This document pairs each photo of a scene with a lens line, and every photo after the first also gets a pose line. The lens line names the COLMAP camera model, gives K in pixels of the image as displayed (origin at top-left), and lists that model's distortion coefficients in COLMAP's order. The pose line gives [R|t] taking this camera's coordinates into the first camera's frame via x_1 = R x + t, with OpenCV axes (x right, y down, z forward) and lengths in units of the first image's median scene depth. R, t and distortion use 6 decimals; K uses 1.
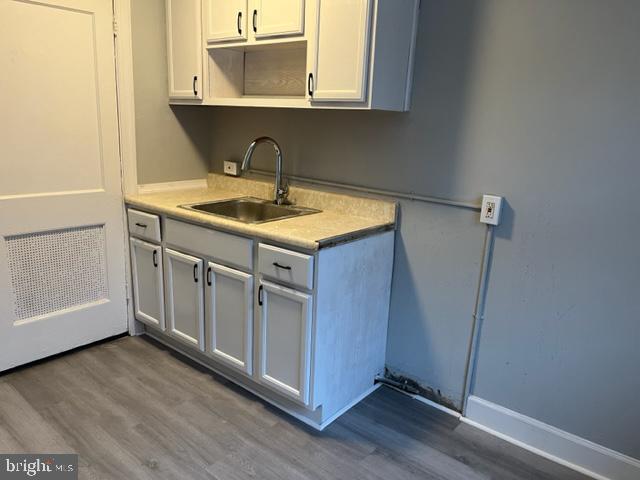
lens RADIAL K [[486.0, 0, 320.0], [0, 486.0, 240.0], [0, 0, 1]] dist [0.073203, -0.106868]
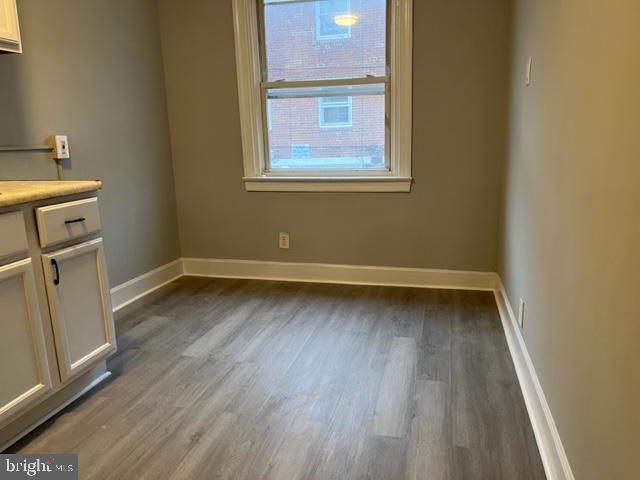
lens RADIAL K [[486.0, 0, 320.0], [0, 486.0, 240.0], [0, 0, 1]] dist [0.073203, -0.106868]
pose [[-0.432165, -0.216890, 0.875324, -1.075663], [0.224195, 0.914332, 0.337245, -0.118923], [-0.873482, 0.341989, -0.346516, 0.925643]]
